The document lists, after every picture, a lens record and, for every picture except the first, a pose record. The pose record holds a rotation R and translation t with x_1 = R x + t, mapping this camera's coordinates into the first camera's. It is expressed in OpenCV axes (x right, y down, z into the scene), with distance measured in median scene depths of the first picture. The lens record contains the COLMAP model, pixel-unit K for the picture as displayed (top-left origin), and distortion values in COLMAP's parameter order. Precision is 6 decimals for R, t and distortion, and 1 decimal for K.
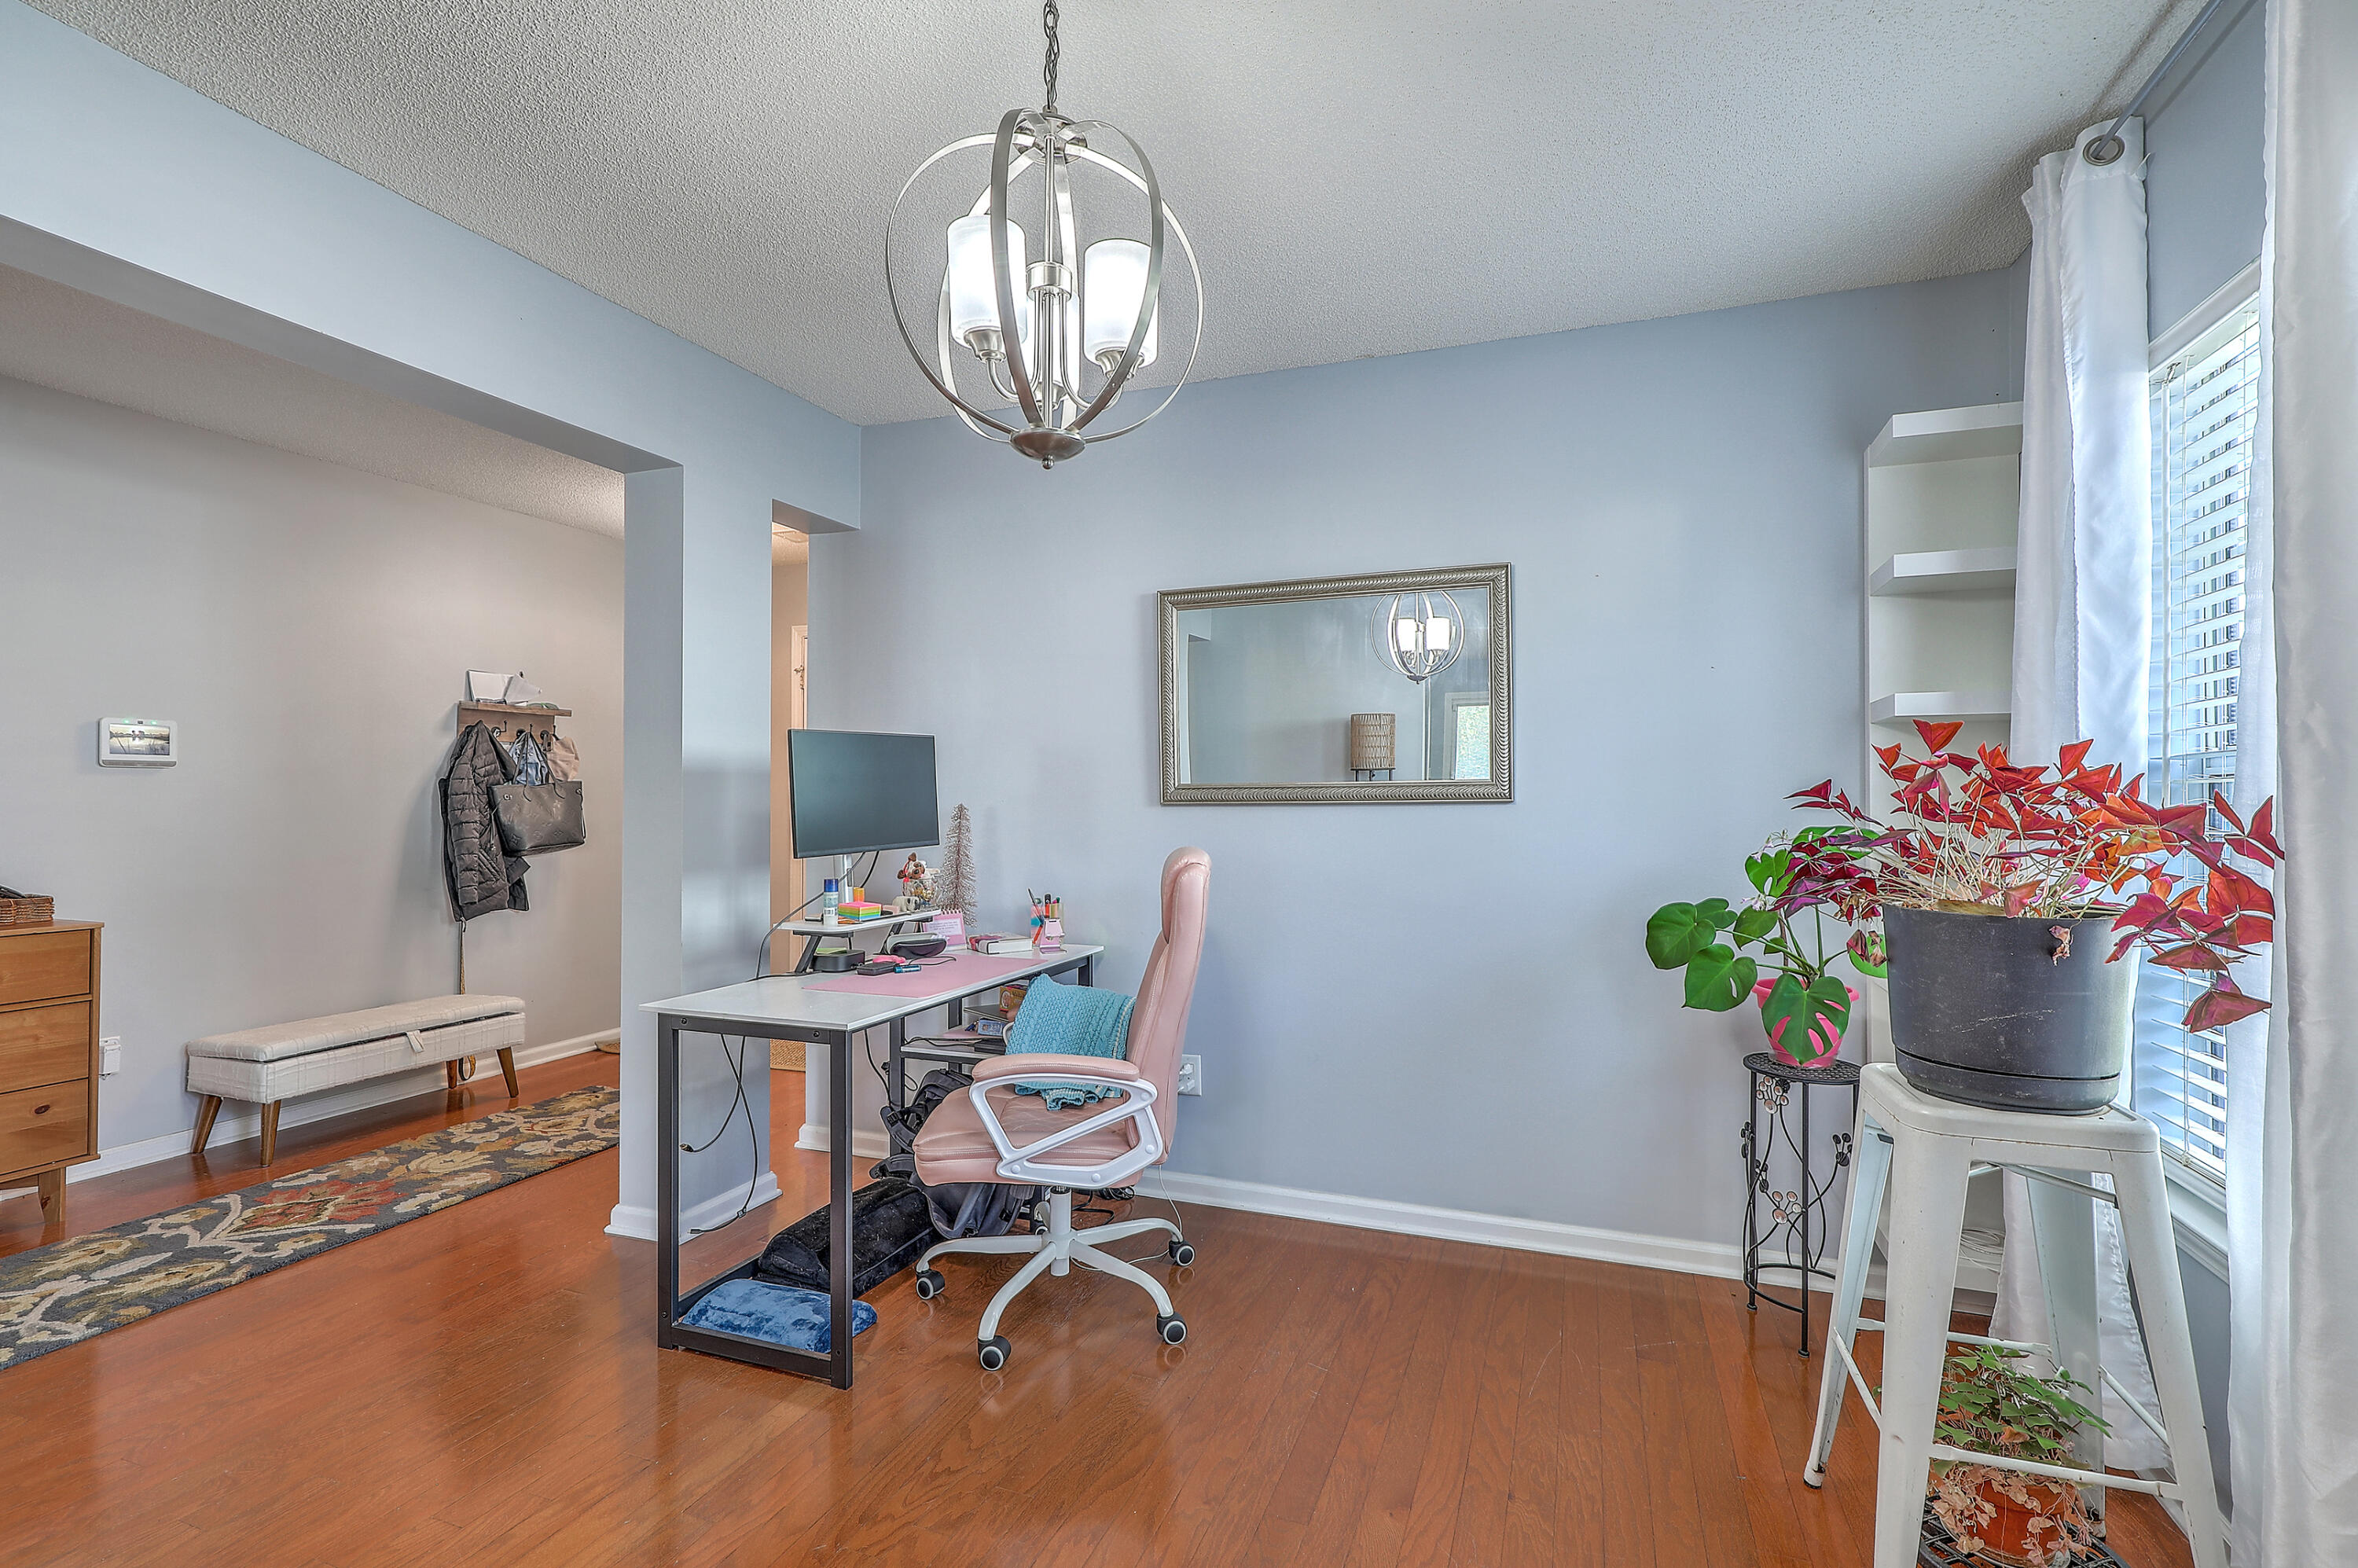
lens RADIAL K [[1071.8, 0, 1185.7], [0, 1071.8, 778.0], [0, 0, 1]] dist [0.000684, 0.001140]
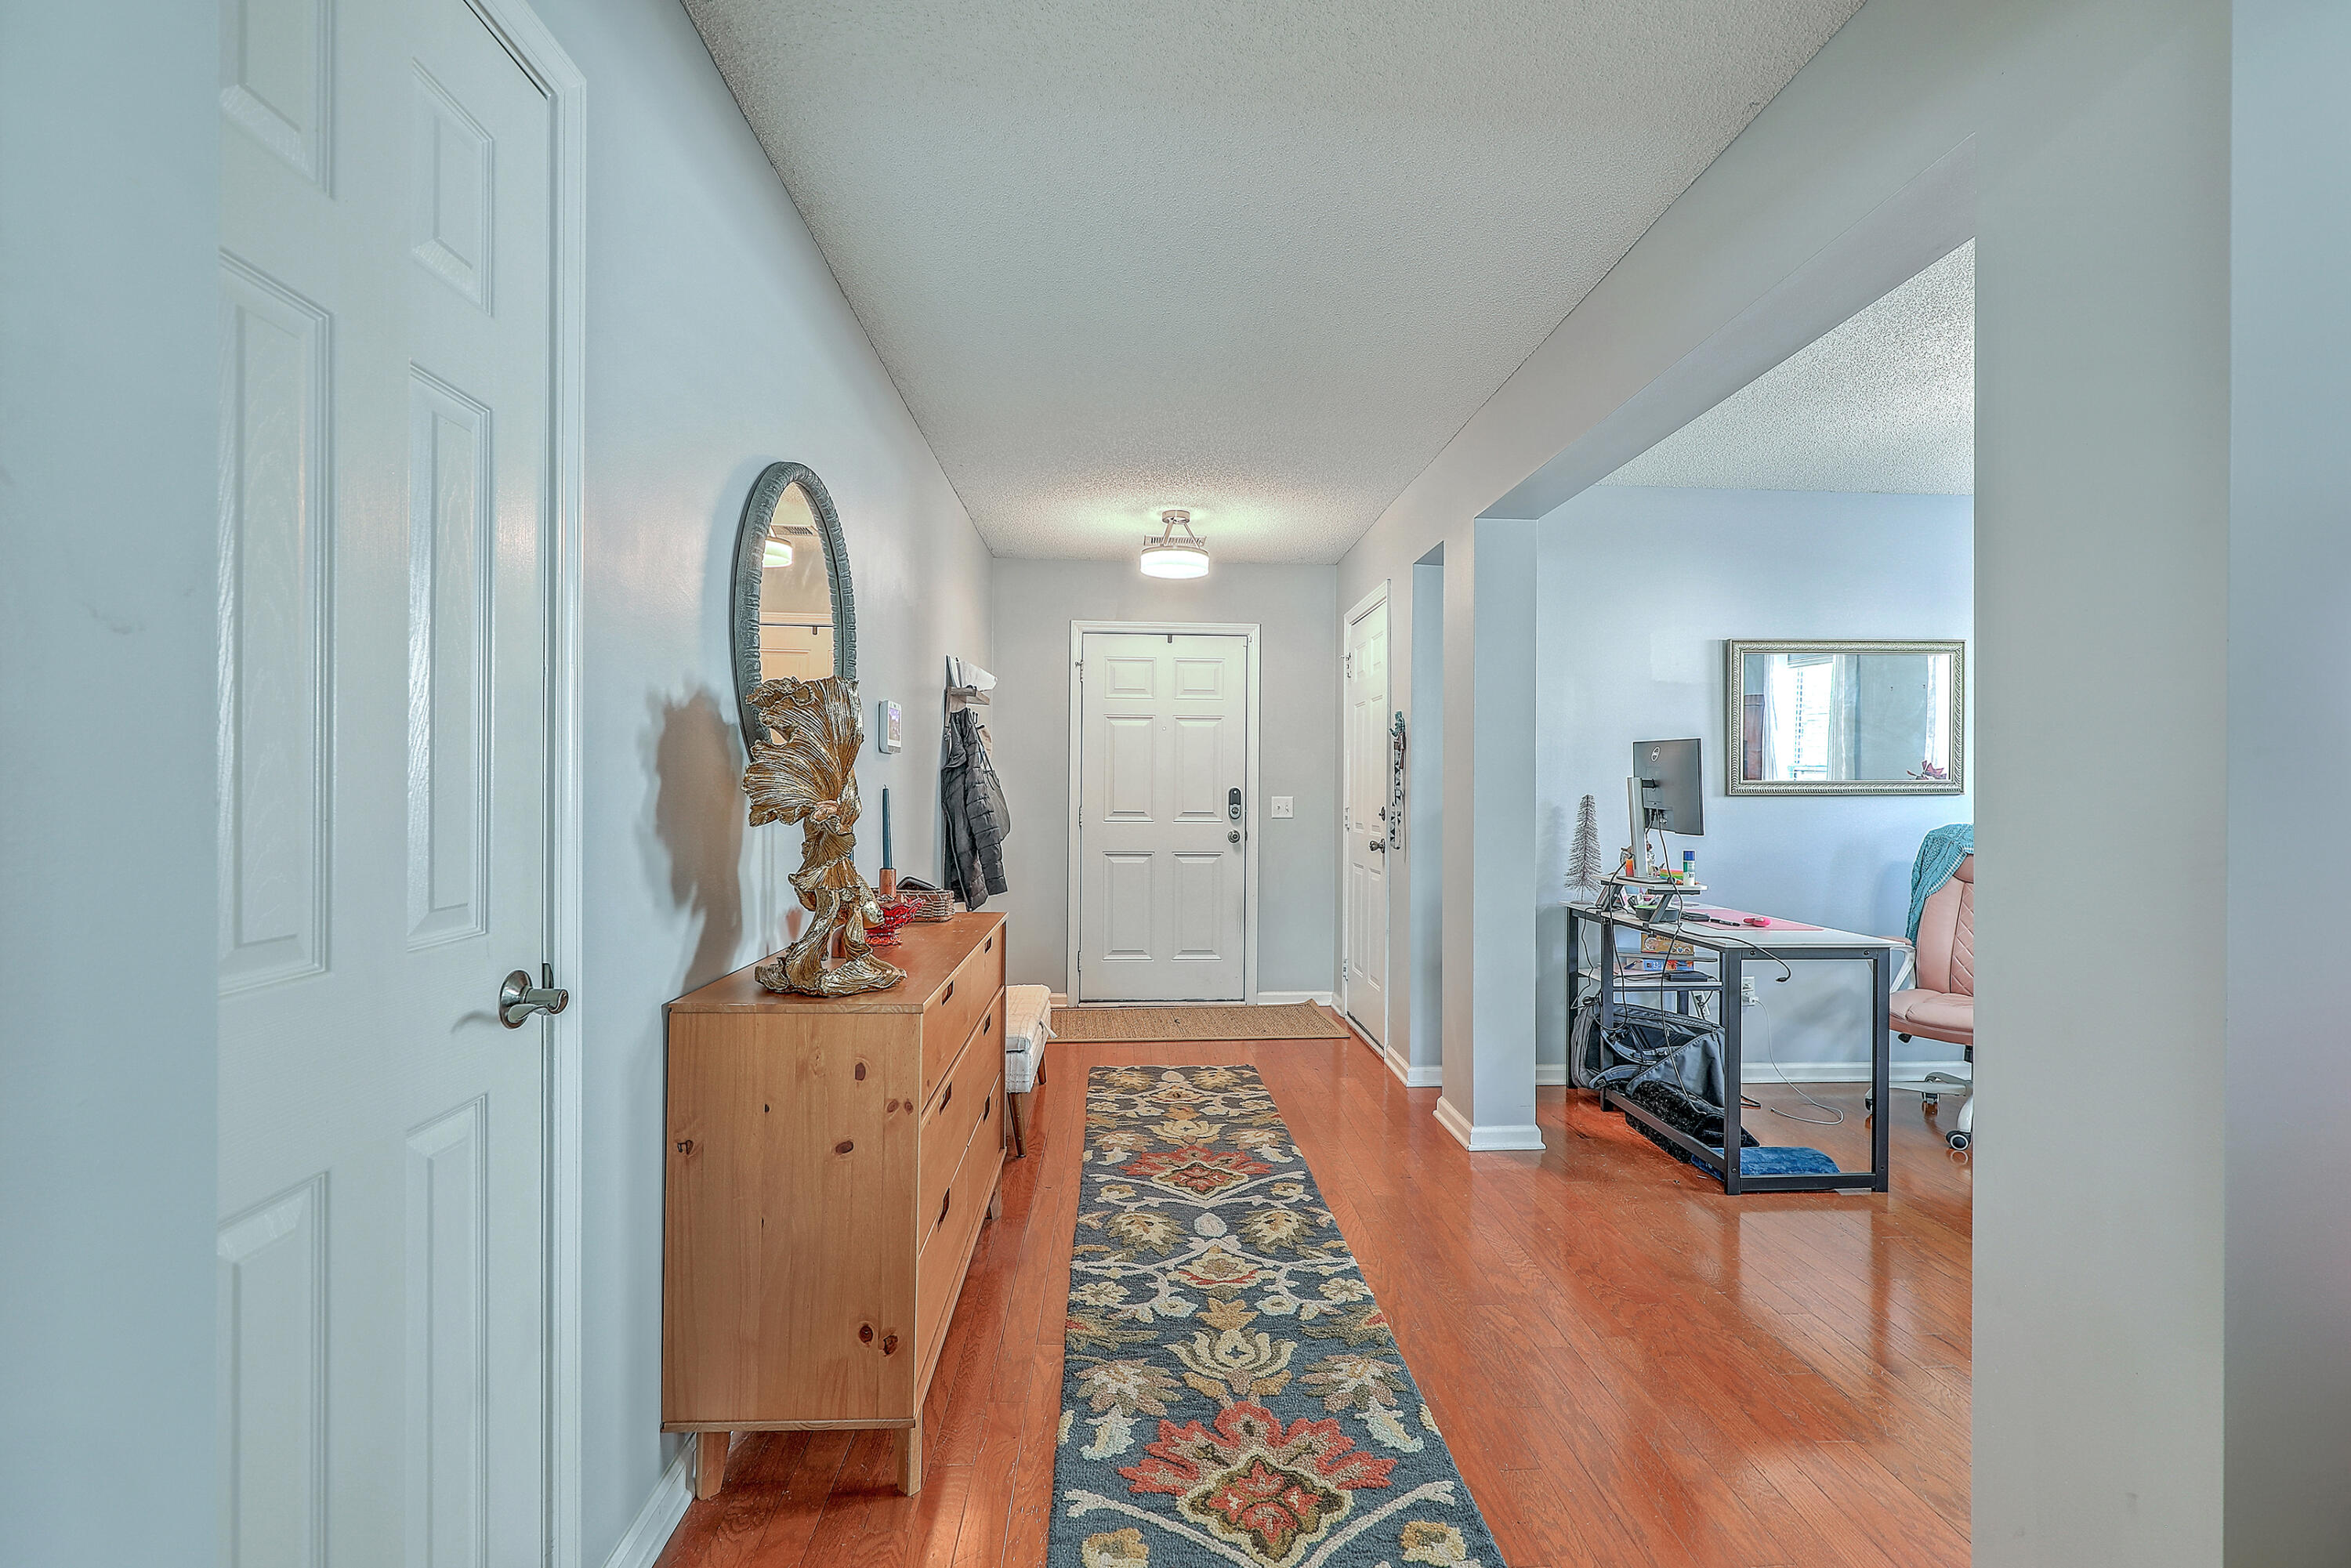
lens RADIAL K [[1068.6, 0, 1177.7], [0, 1068.6, 780.0], [0, 0, 1]] dist [0.000684, 0.001140]
pose [[0.914305, 0.006873, 0.404968, -1.347813], [-0.010720, 0.999916, 0.007234, 0.003997], [-0.404884, -0.010956, 0.914302, 0.043075]]
